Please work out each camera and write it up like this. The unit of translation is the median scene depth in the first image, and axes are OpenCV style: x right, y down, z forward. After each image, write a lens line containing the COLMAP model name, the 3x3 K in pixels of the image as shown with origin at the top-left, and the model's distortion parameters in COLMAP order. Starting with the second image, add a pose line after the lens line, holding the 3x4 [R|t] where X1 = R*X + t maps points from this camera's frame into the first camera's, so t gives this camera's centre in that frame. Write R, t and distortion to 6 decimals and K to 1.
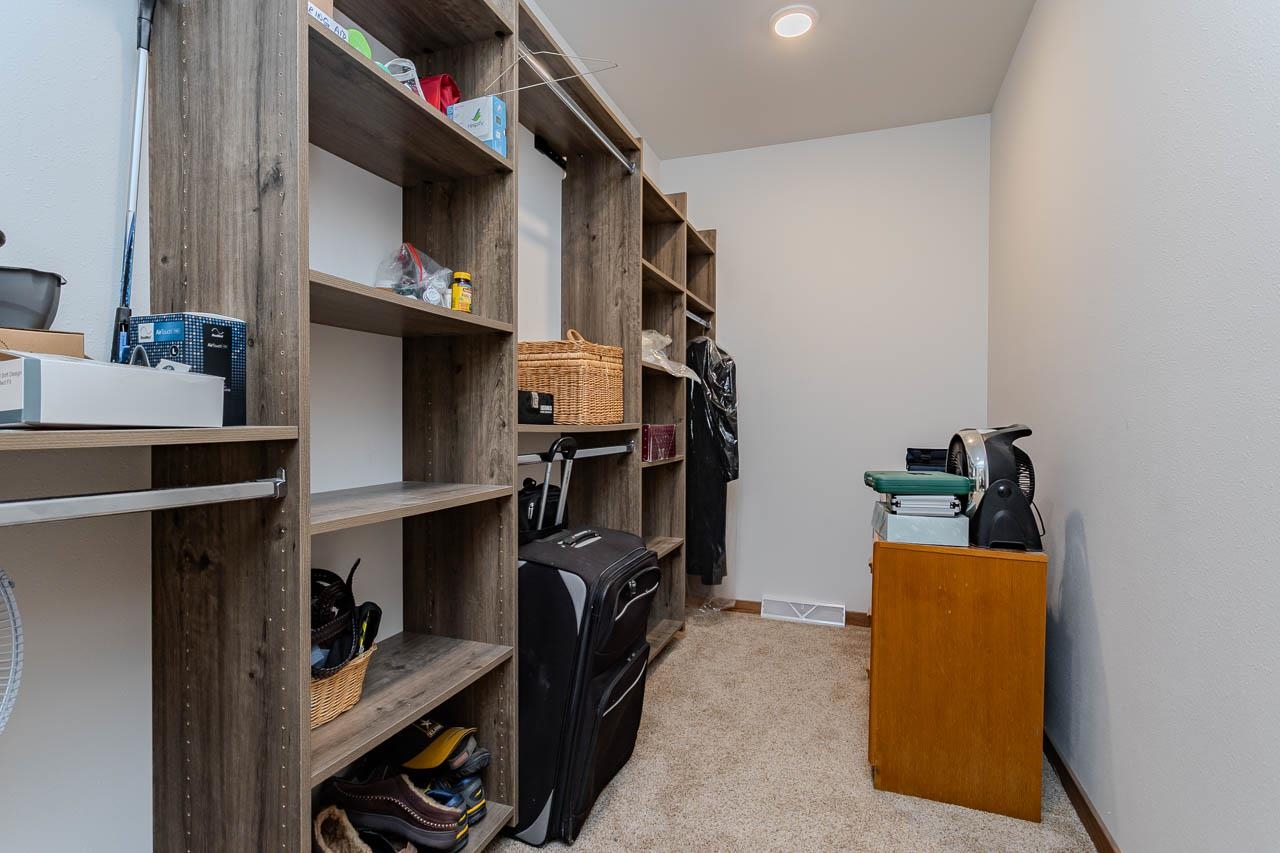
lens RADIAL K [[612.8, 0, 638.7], [0, 612.8, 426.7], [0, 0, 1]] dist [0.001129, 0.001603]
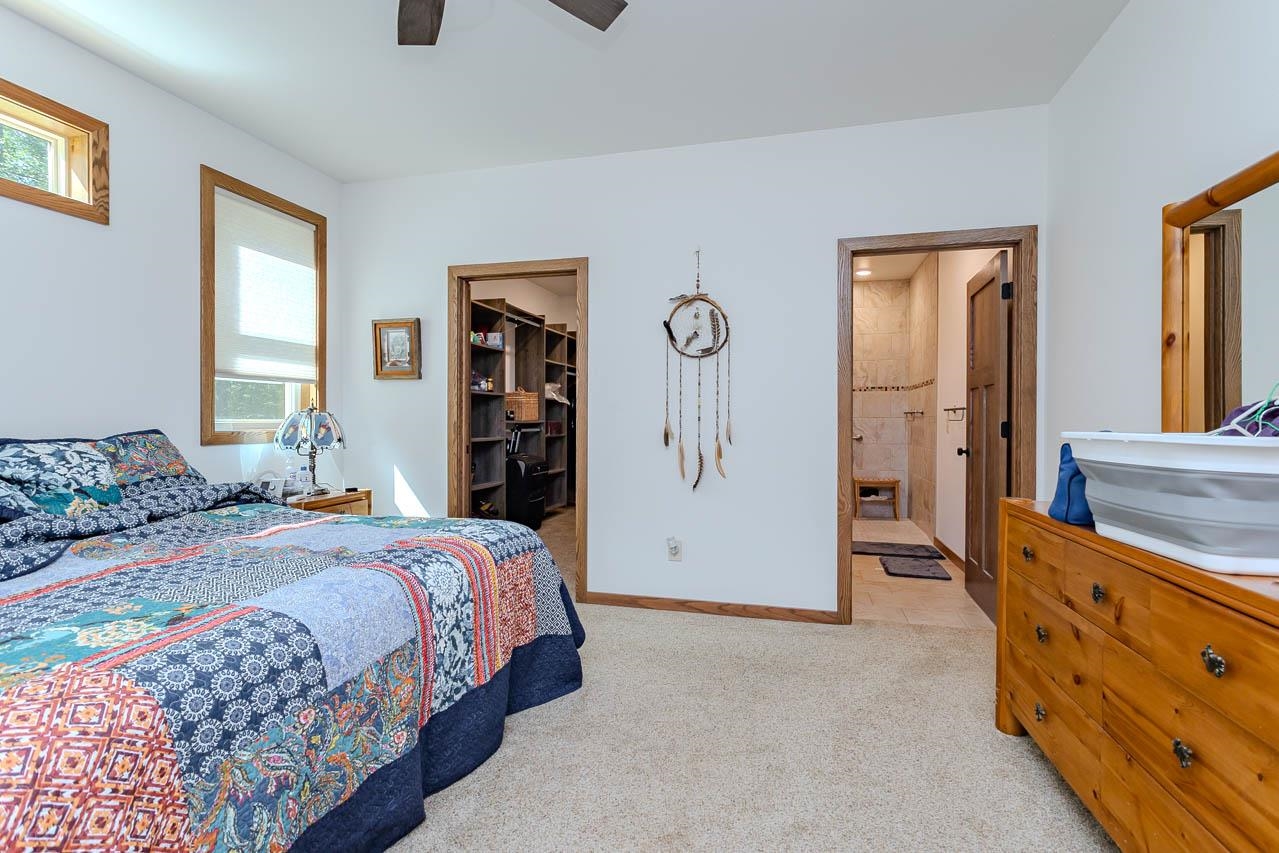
lens RADIAL K [[612.3, 0, 646.8], [0, 612.3, 423.0], [0, 0, 1]] dist [0.001129, 0.001603]
pose [[0.993787, -0.004098, 0.111223, 0.174008], [0.004659, 0.999978, -0.004781, 0.023700], [-0.111201, 0.005270, 0.993784, -2.034983]]
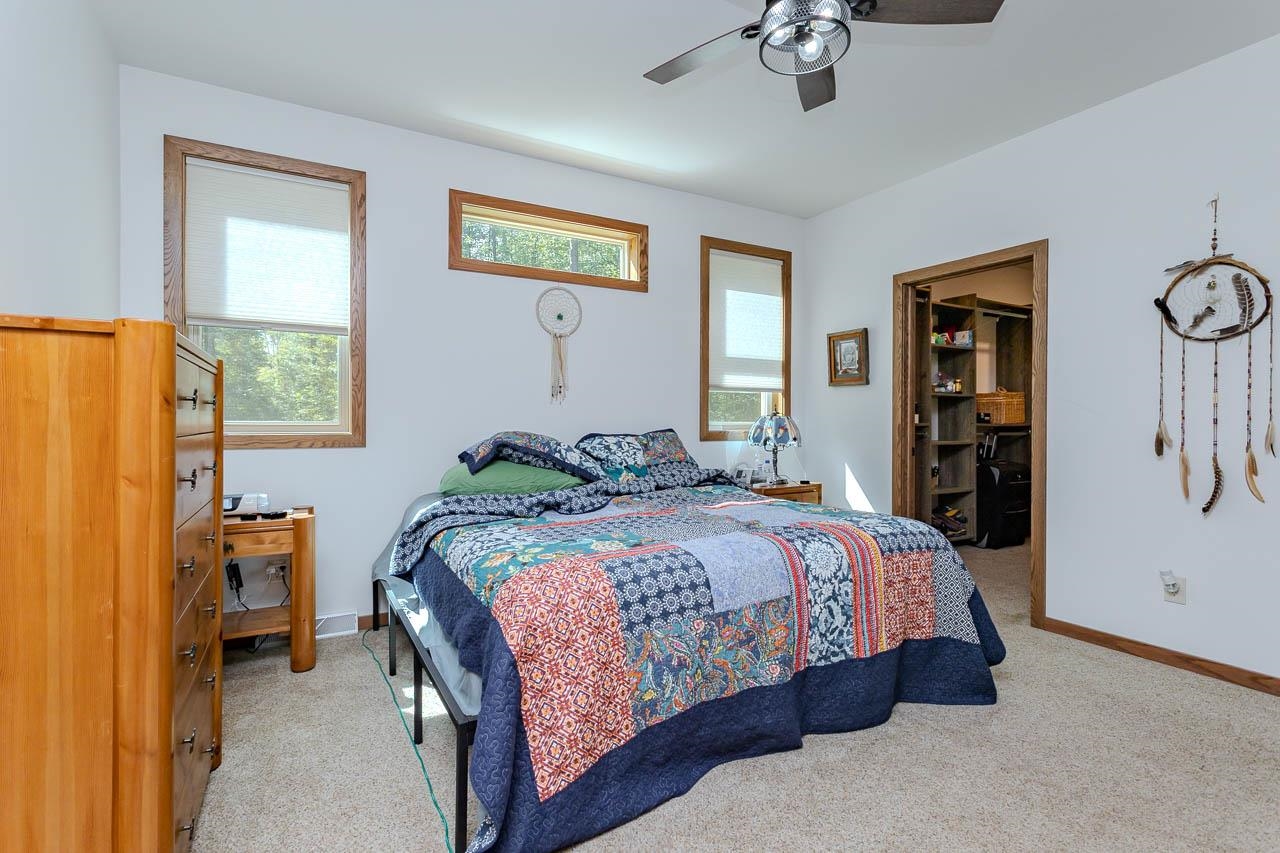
lens RADIAL K [[612.8, 0, 635.0], [0, 612.8, 421.7], [0, 0, 1]] dist [0.001129, 0.001603]
pose [[0.768629, -0.003370, -0.639686, 0.395111], [-0.004887, 0.999926, -0.011141, 0.025981], [0.639676, 0.011690, 0.768556, -2.134540]]
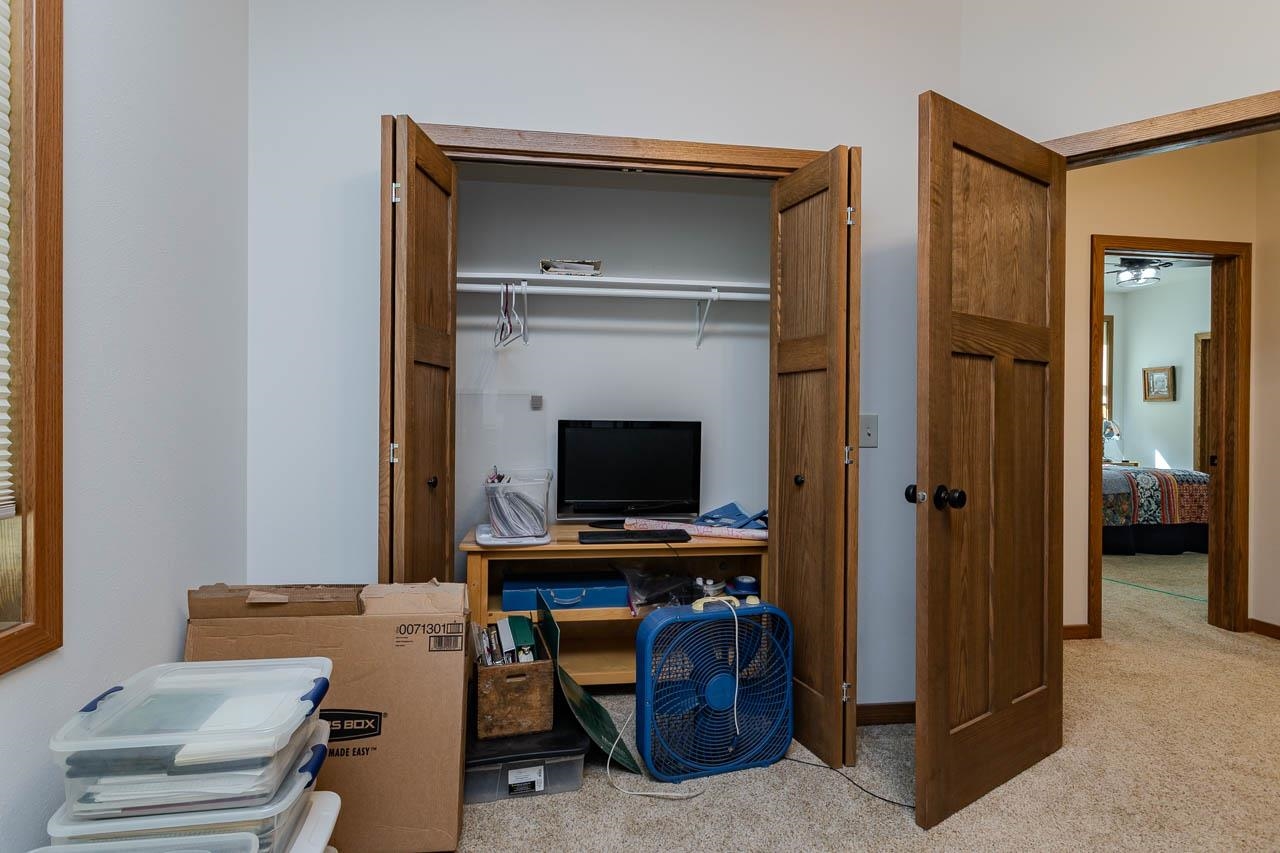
lens RADIAL K [[612.8, 0, 626.0], [0, 612.8, 425.7], [0, 0, 1]] dist [0.001129, 0.001603]
pose [[0.476437, 0.002292, -0.879206, 1.146694], [-0.011218, 0.999931, -0.003472, 0.049737], [0.879137, 0.011517, 0.476429, -4.137142]]
